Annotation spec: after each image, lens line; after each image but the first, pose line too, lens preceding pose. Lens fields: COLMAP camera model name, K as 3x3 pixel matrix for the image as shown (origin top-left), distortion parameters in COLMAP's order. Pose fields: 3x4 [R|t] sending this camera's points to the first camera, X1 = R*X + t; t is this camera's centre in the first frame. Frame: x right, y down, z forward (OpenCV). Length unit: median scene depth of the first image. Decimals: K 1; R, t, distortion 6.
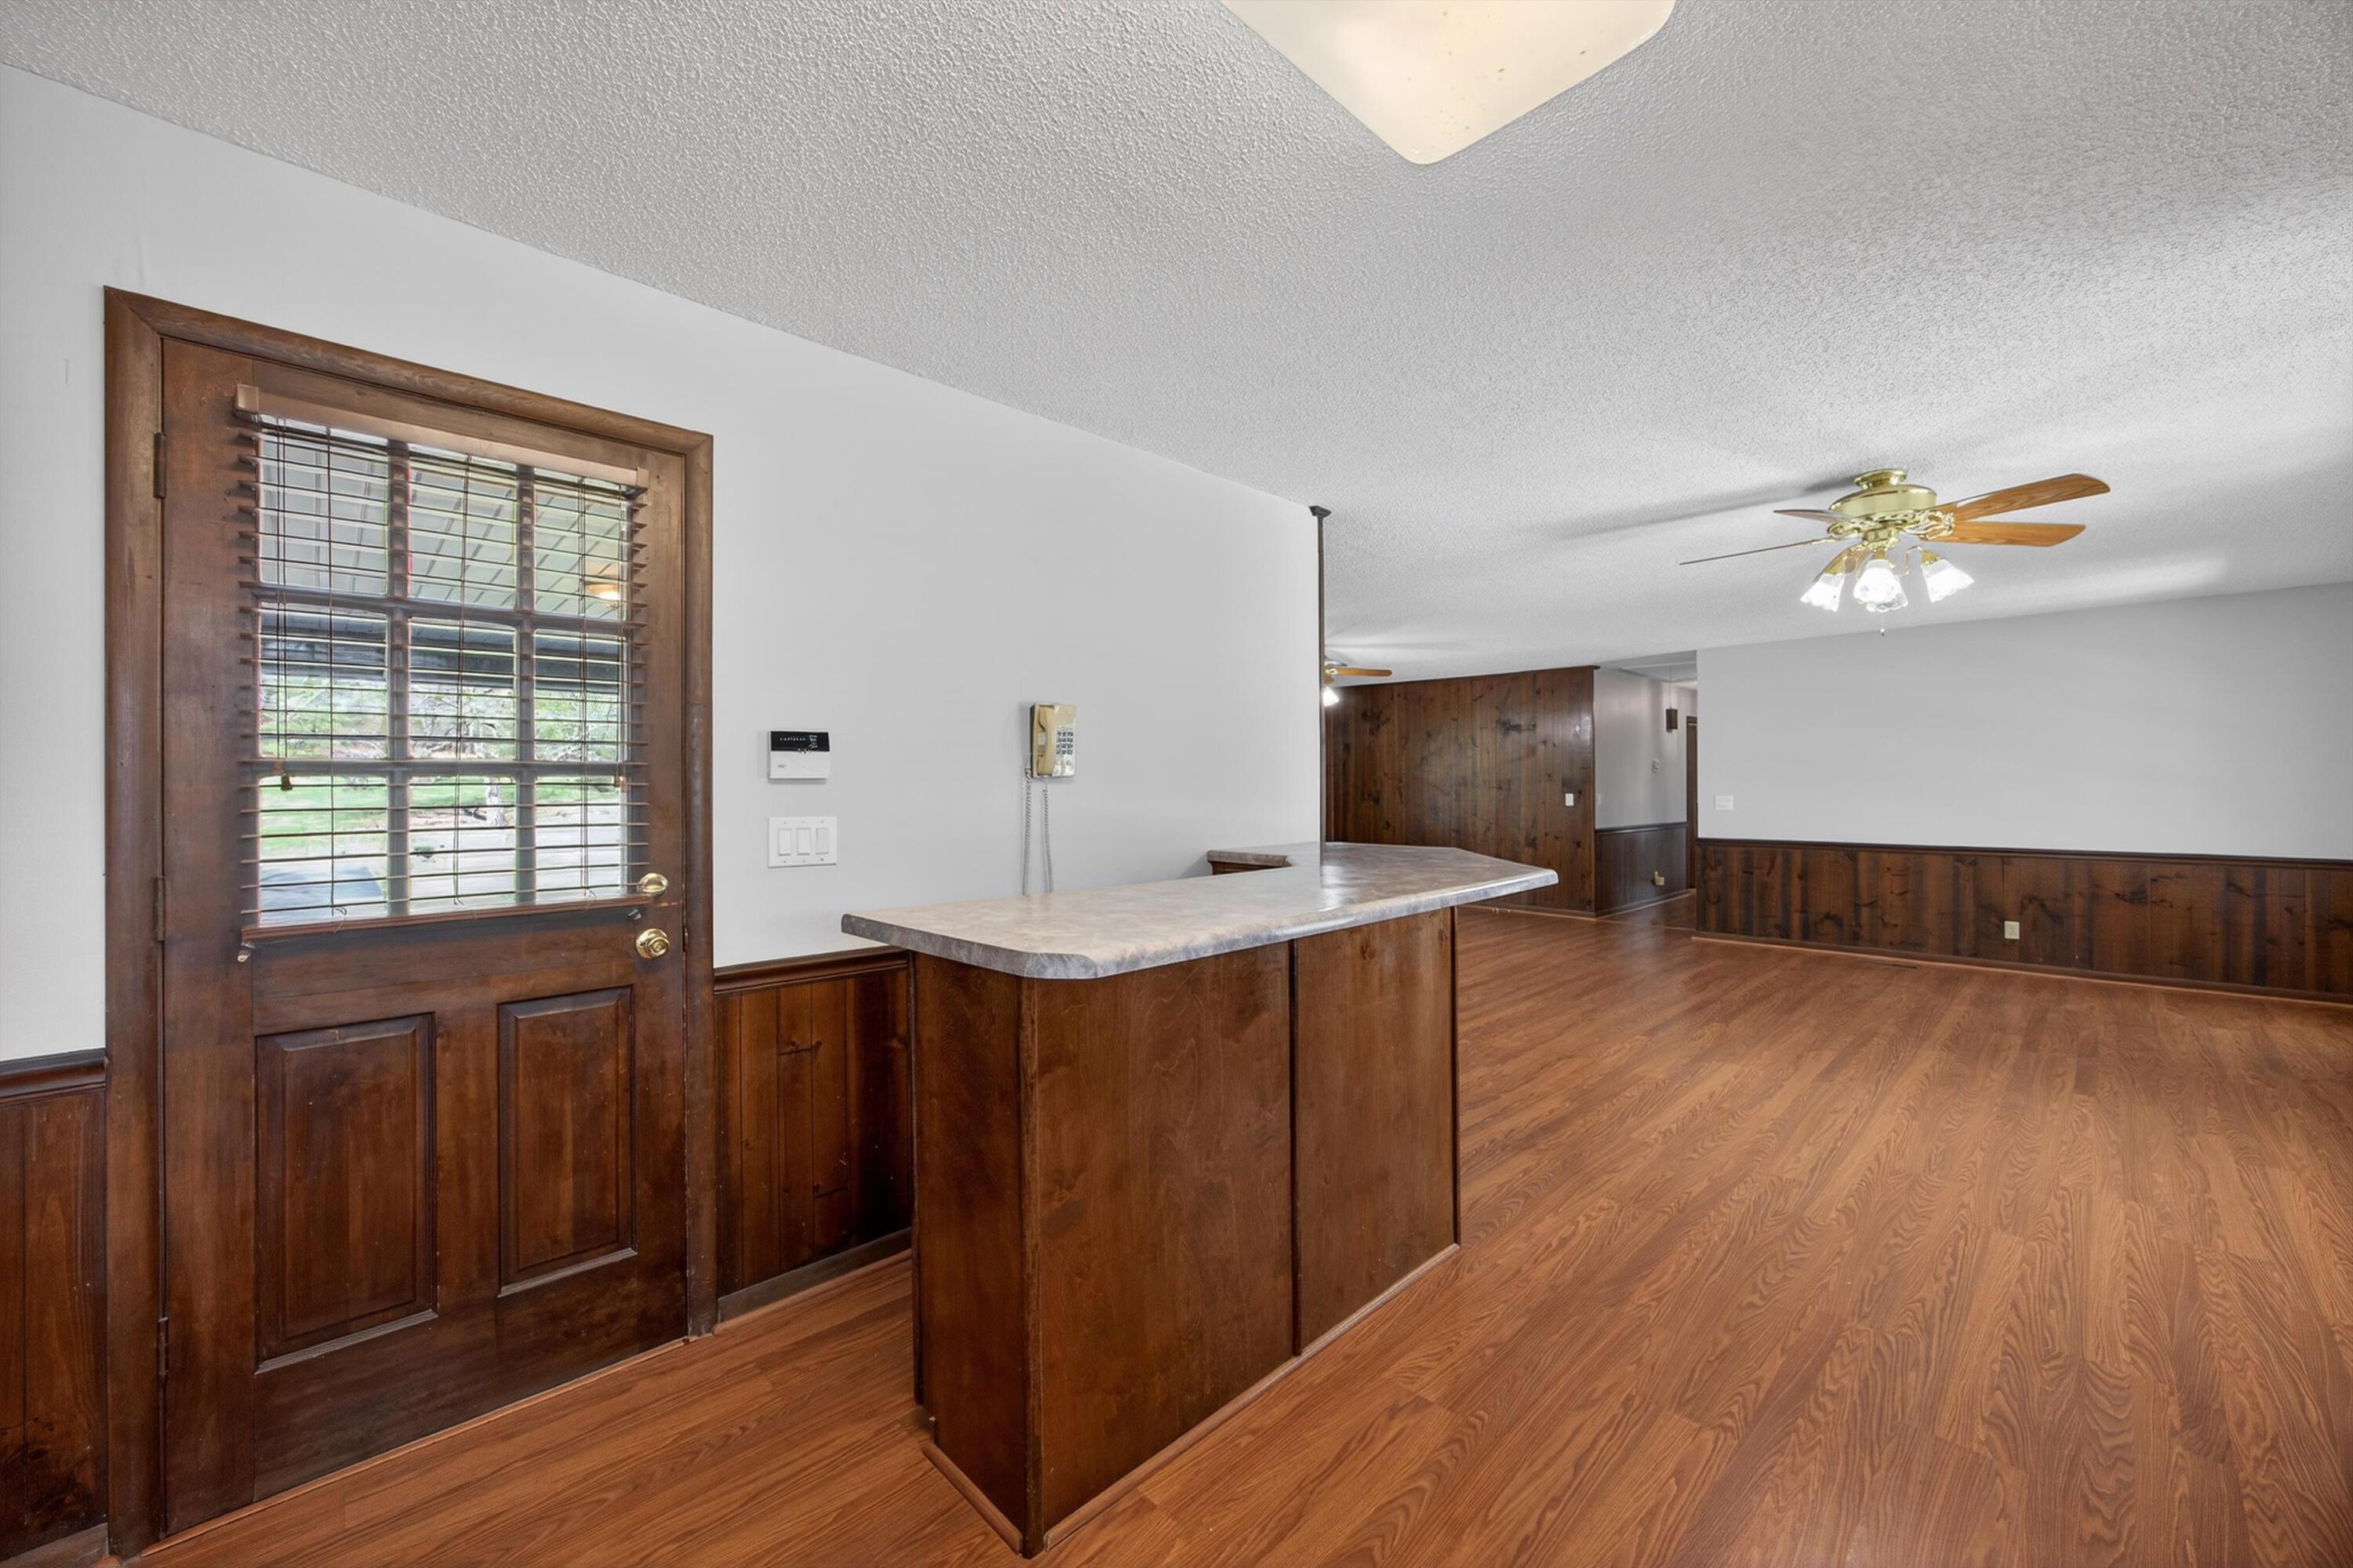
lens RADIAL K [[901.1, 0, 1184.4], [0, 901.1, 787.4], [0, 0, 1]] dist [-0.020586, 0.008476]
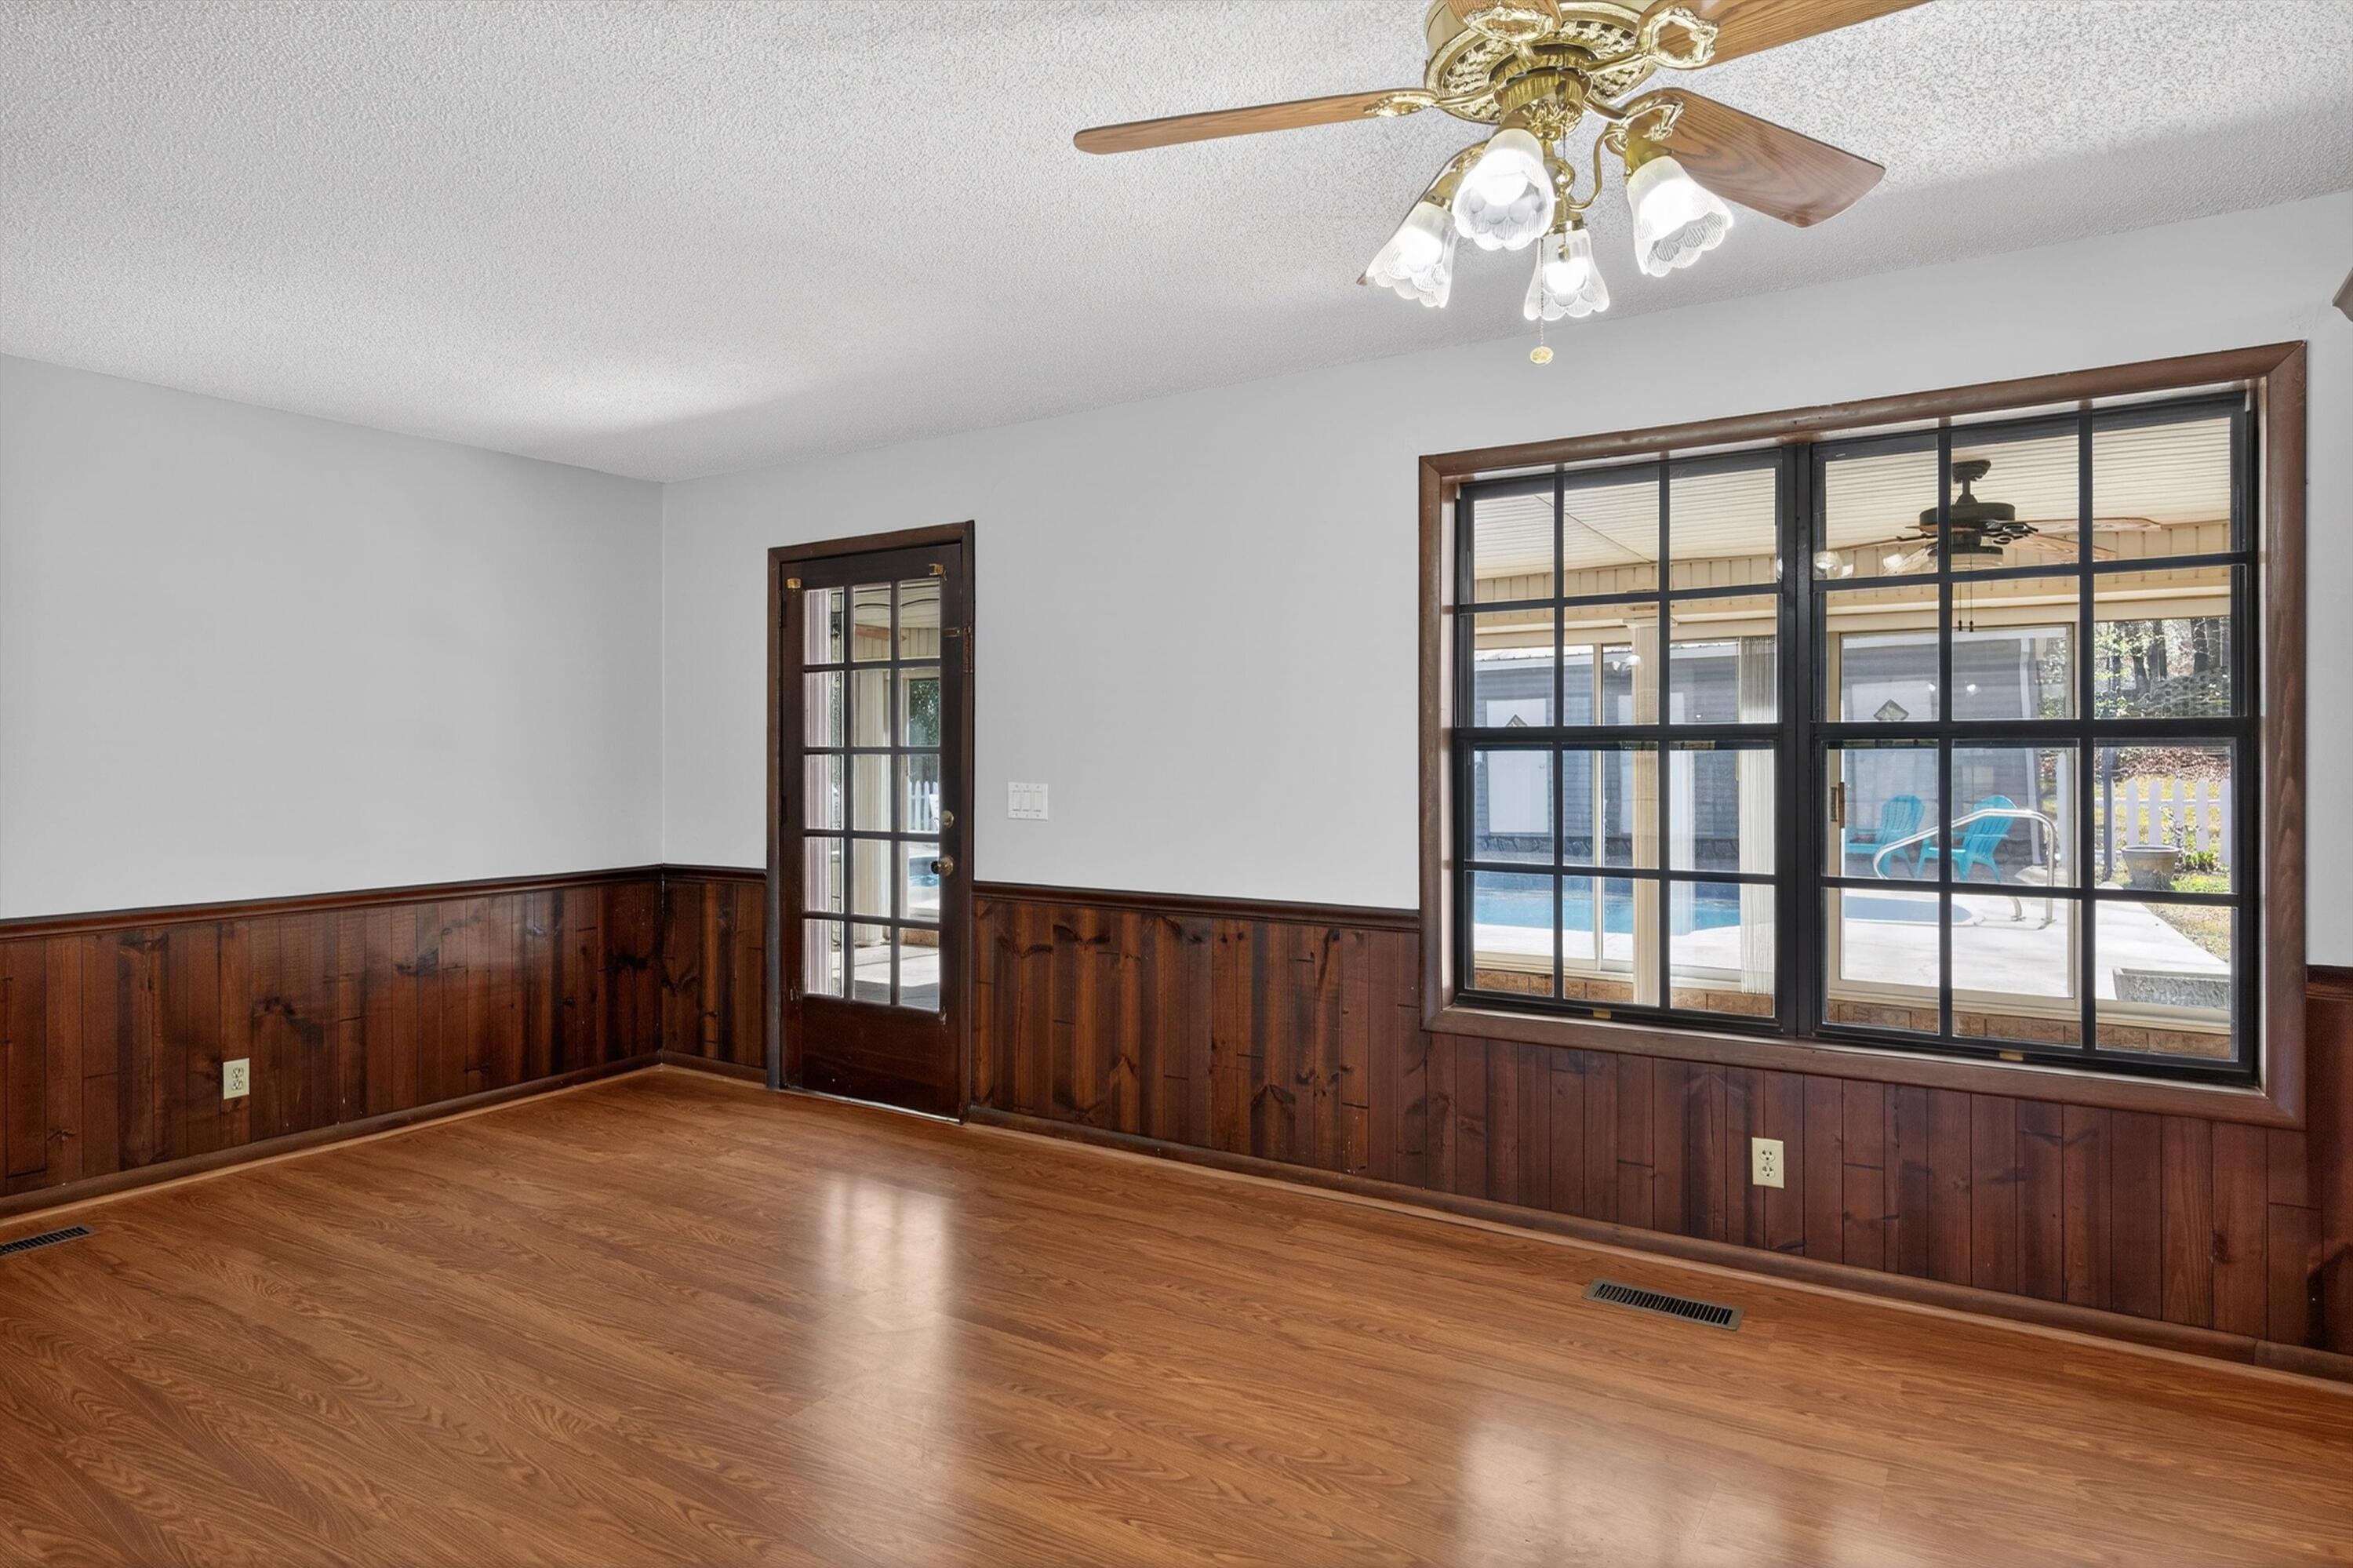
lens RADIAL K [[1344.0, 0, 1177.3], [0, 1344.0, 757.2], [0, 0, 1]] dist [-0.004026, 0.000152]
pose [[-0.239751, 0.002925, 0.970830, 0.135453], [0.003865, 0.999990, -0.002059, -0.002195], [-0.970827, 0.003259, -0.239760, 0.672896]]
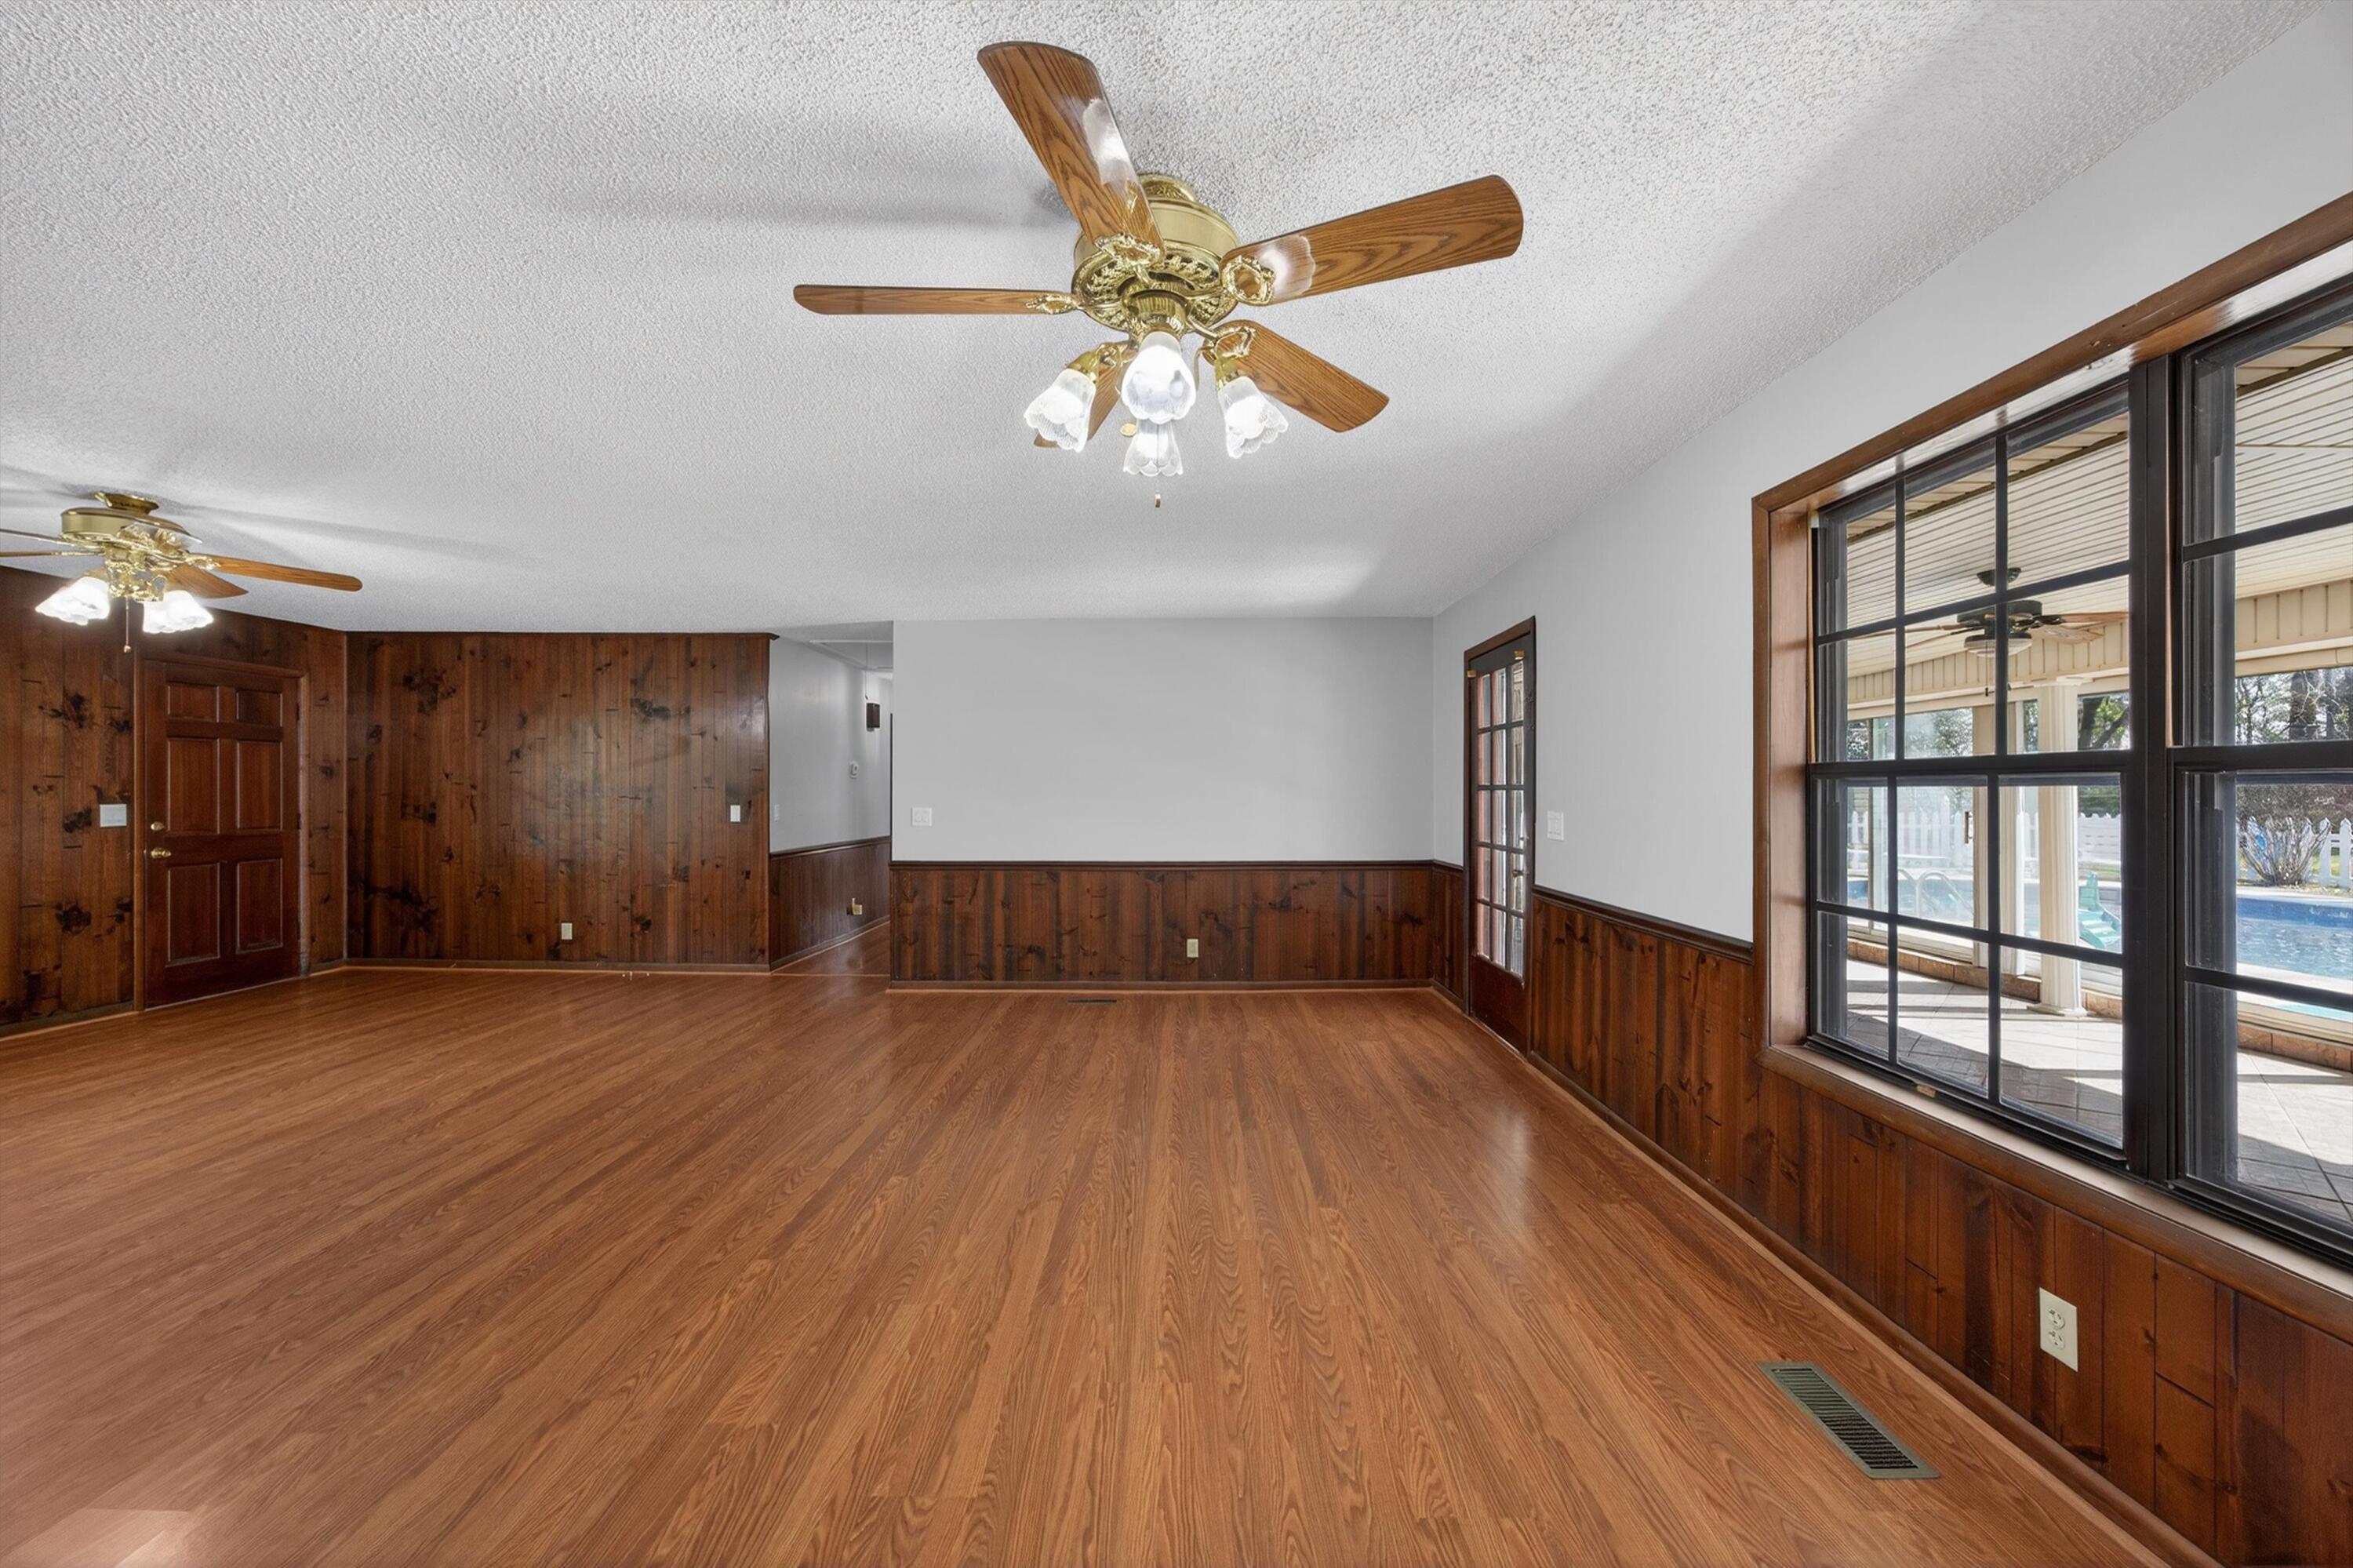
lens RADIAL K [[917.8, 0, 1176.5], [0, 917.8, 784.0], [0, 0, 1]] dist [-0.000732, 0.000116]
pose [[0.699615, 0.008669, 0.714468, 0.211121], [0.000146, 0.999925, -0.012275, -0.001979], [-0.714520, 0.008692, 0.699561, 0.317435]]
